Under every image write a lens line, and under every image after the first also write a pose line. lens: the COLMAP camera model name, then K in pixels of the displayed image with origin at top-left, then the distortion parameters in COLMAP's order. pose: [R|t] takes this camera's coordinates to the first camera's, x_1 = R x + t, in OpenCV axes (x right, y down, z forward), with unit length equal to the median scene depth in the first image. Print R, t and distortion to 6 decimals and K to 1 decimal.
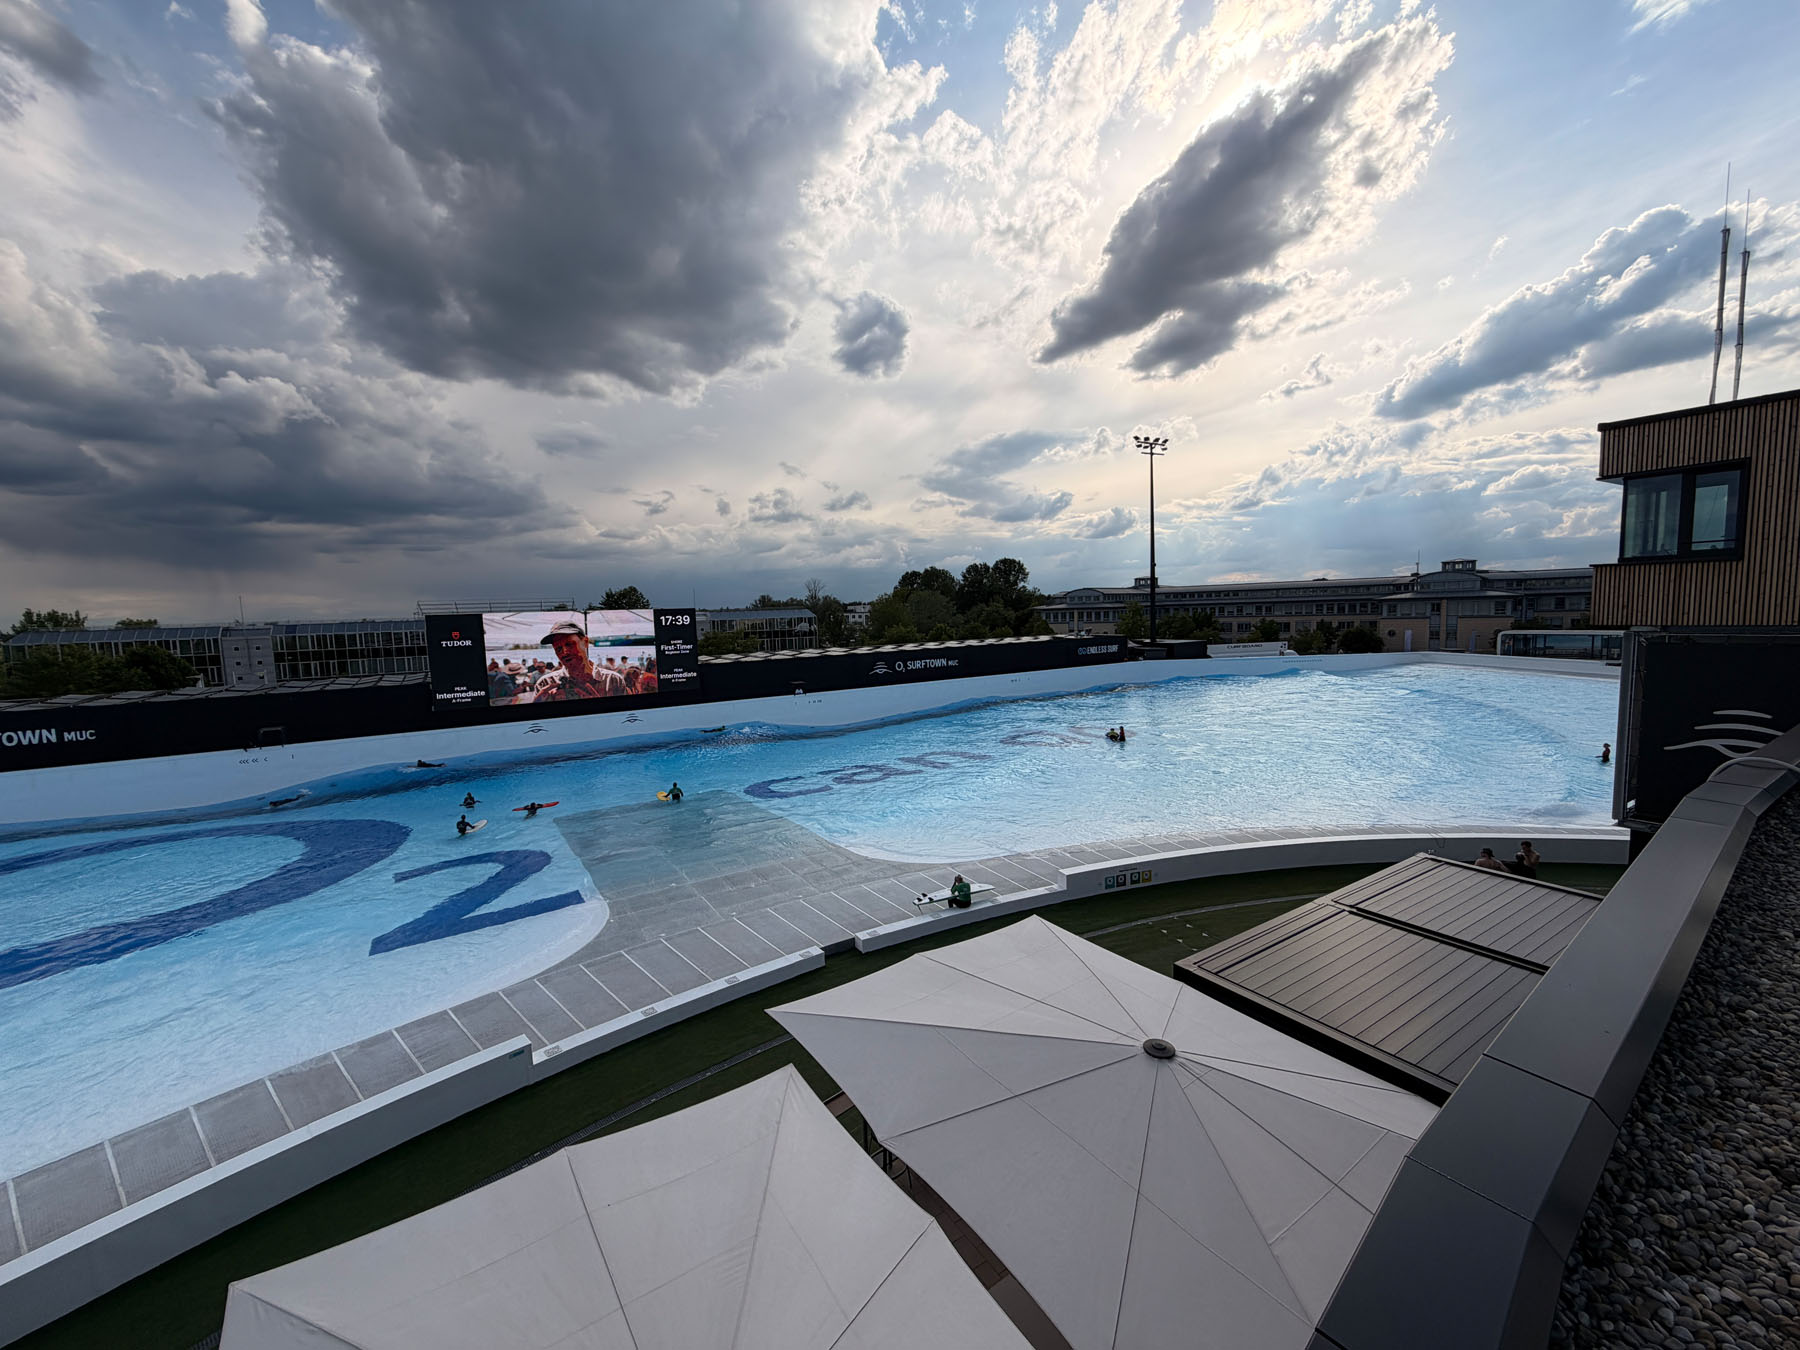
lens RADIAL K [[727.0, 0, 899.3], [0, 727.0, 688.0], [0, 0, 1]] dist [0.000427, 0.000227]
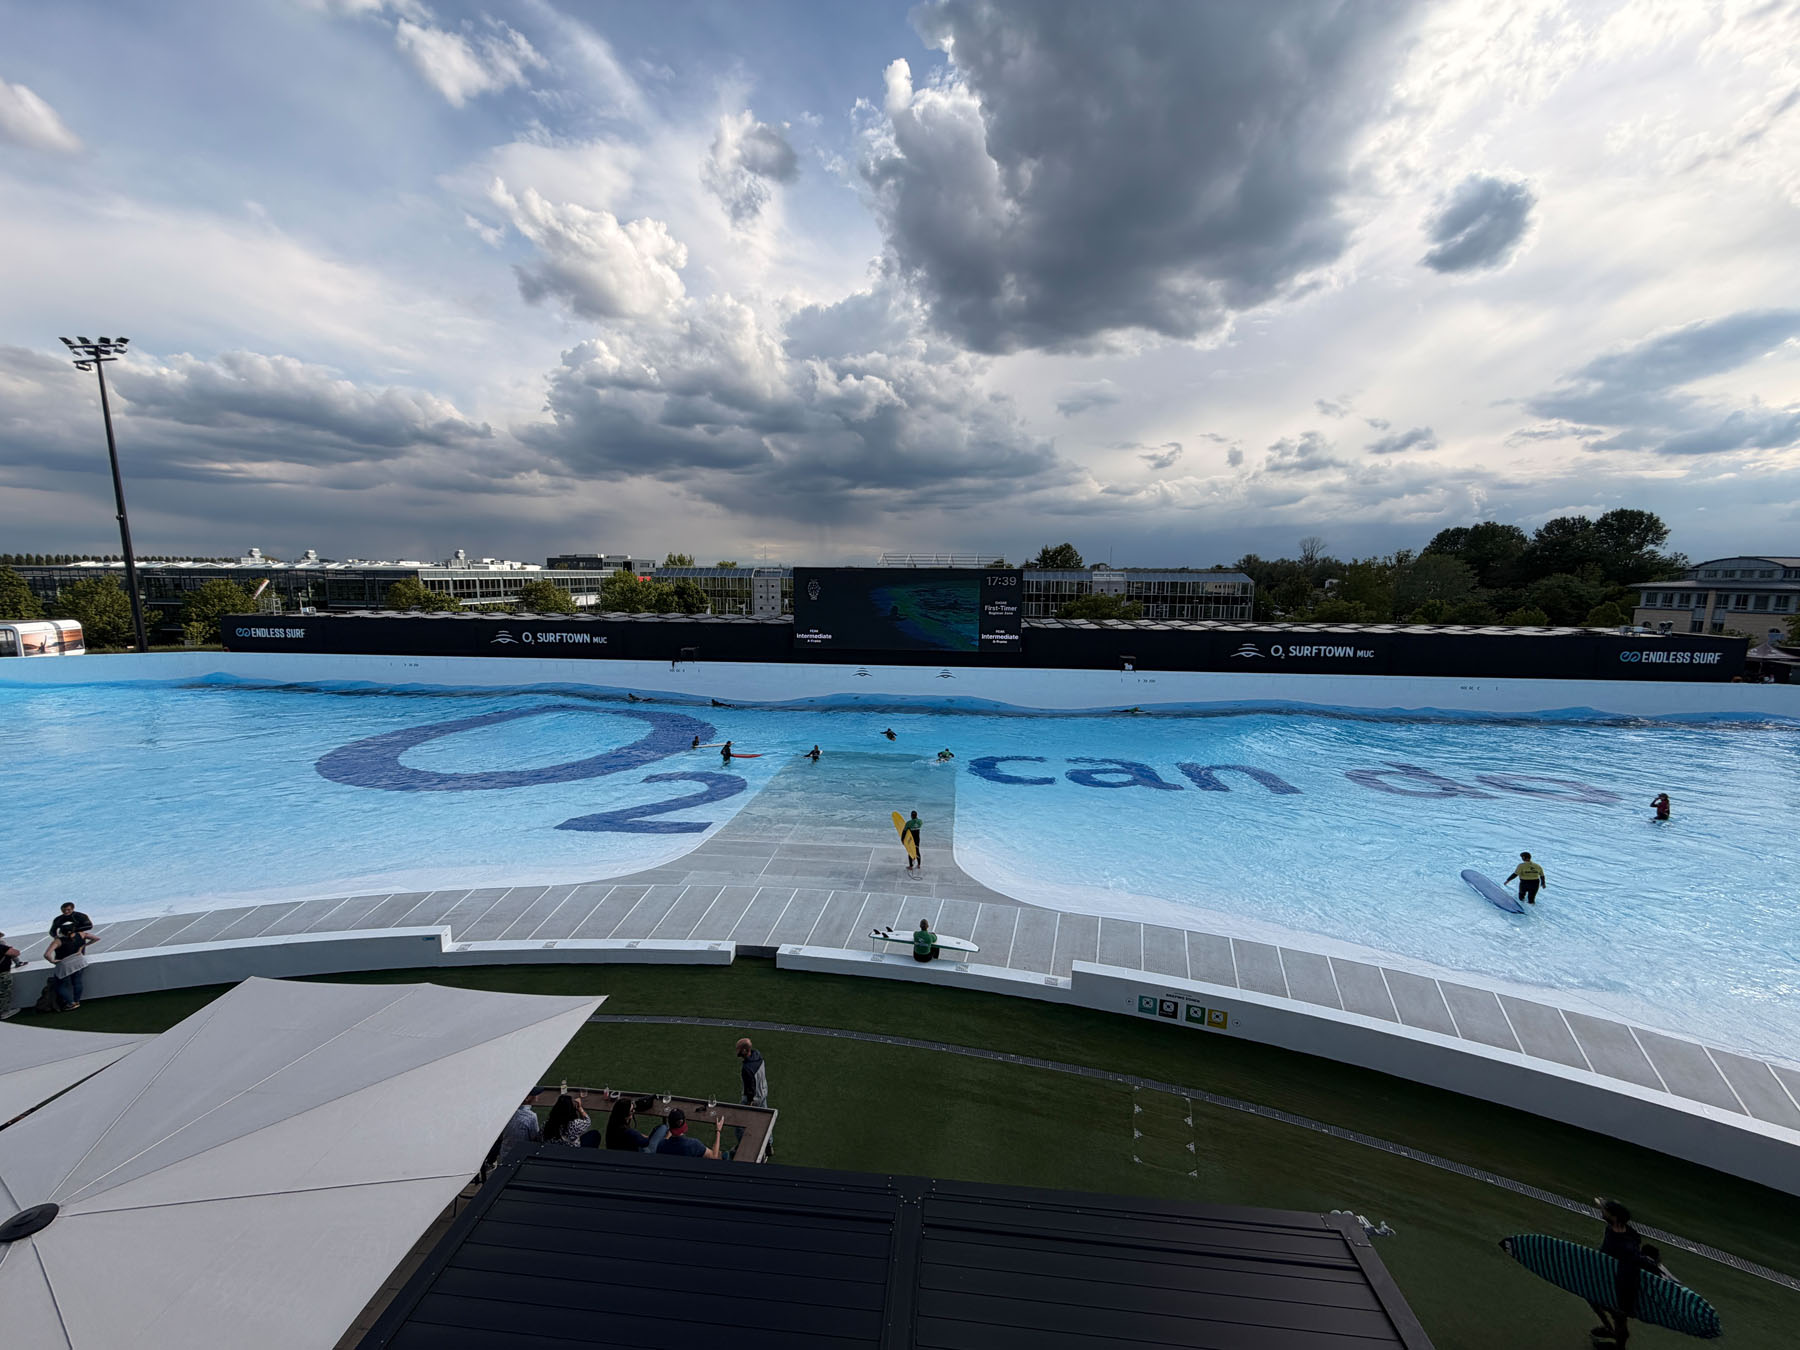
lens RADIAL K [[727.9, 0, 900.0], [0, 727.9, 675.0], [0, 0, 1]] dist [0.000717, 0.000088]
pose [[0.783405, 0.125553, -0.608698, 0.022855], [-0.099919, 0.992086, 0.076035, -0.003138], [0.613427, 0.001254, 0.789750, 0.015168]]
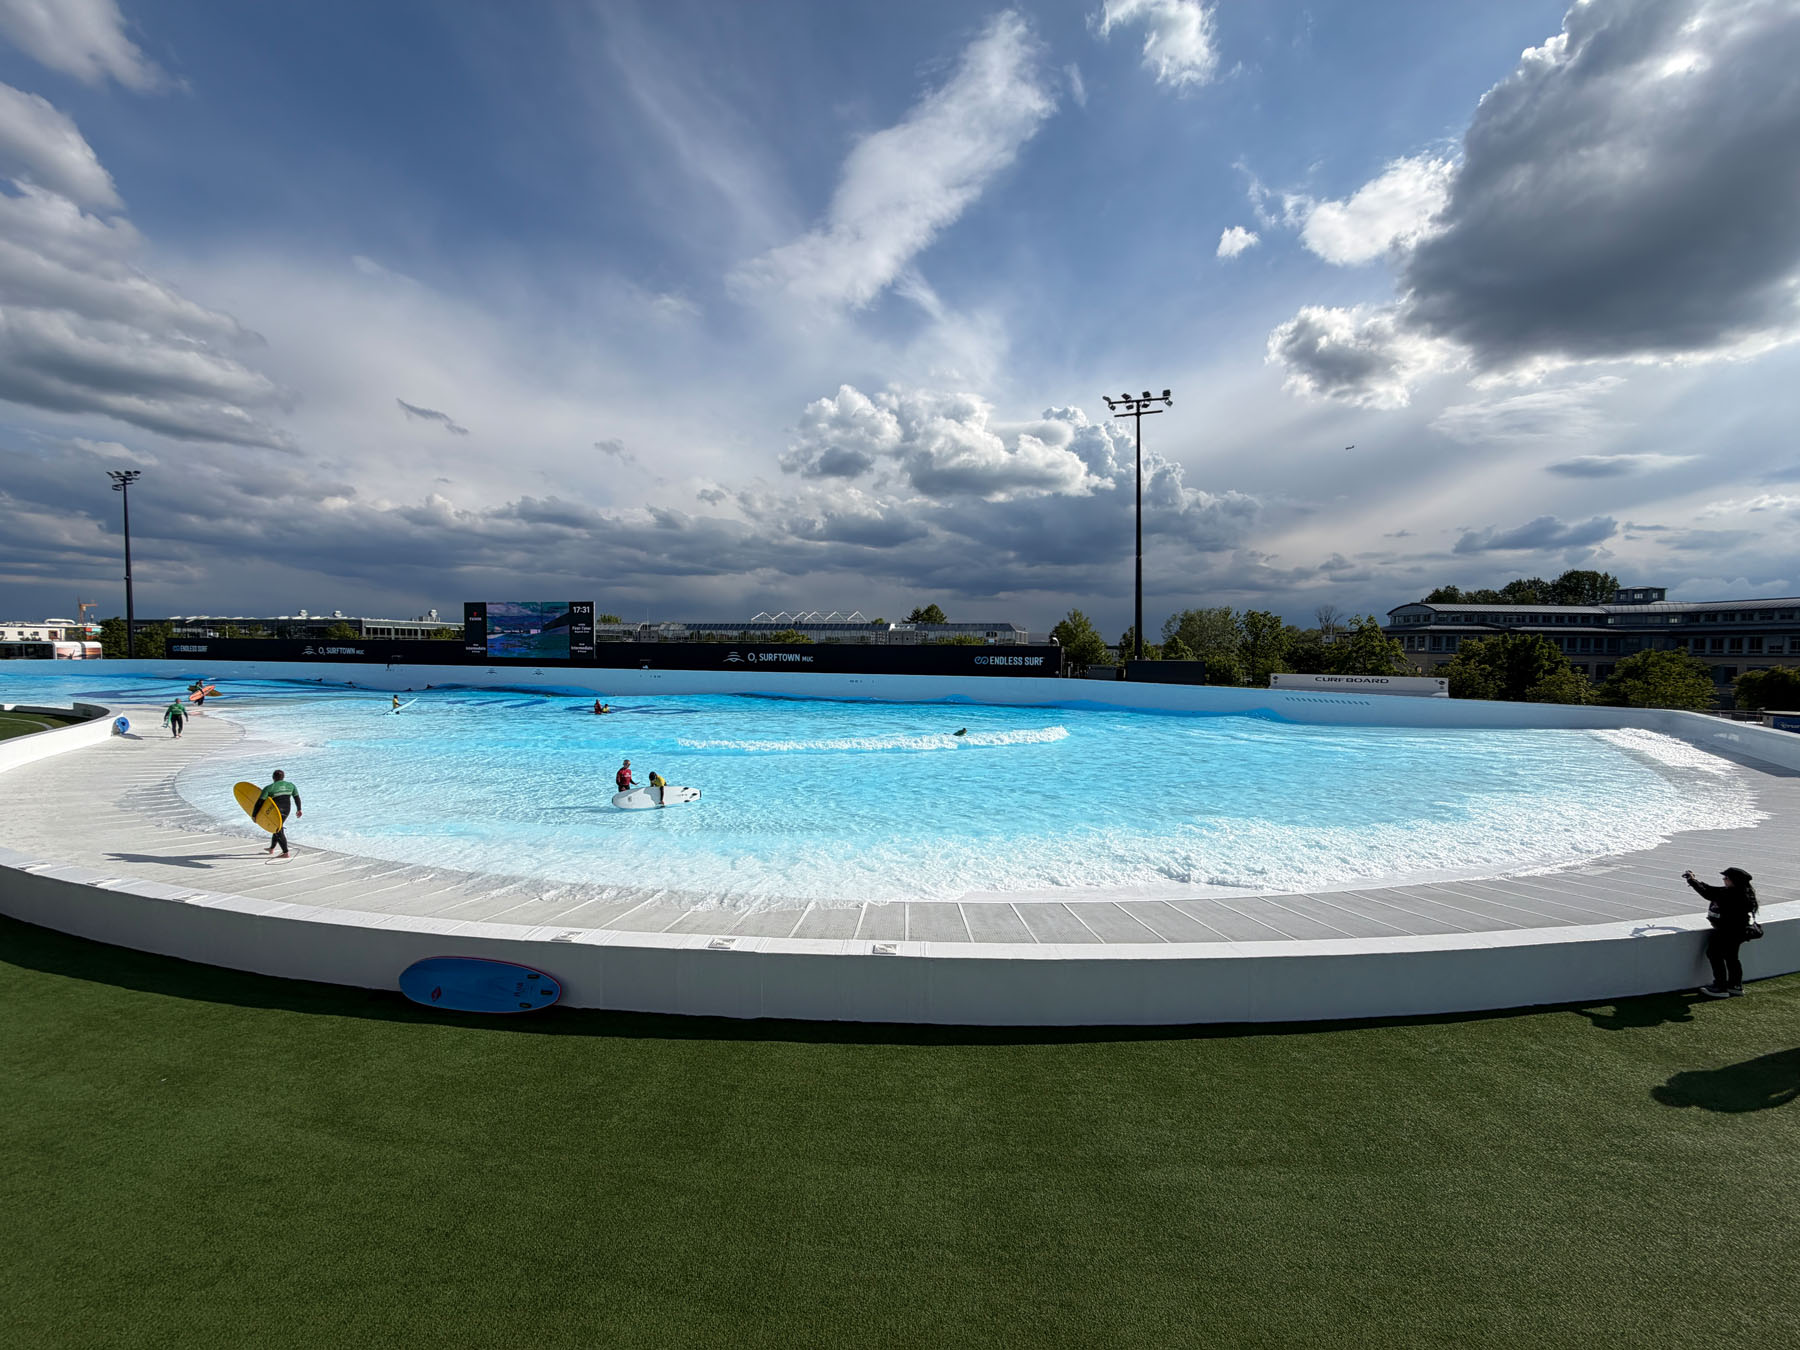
lens RADIAL K [[727.9, 0, 900.0], [0, 727.9, 675.0], [0, 0, 1]] dist [0.000717, 0.000088]
pose [[0.668316, 0.066146, -0.740931, 0.135082], [-0.112177, 0.993610, -0.012479, -0.001952], [0.735371, 0.091455, 0.671465, 0.057323]]
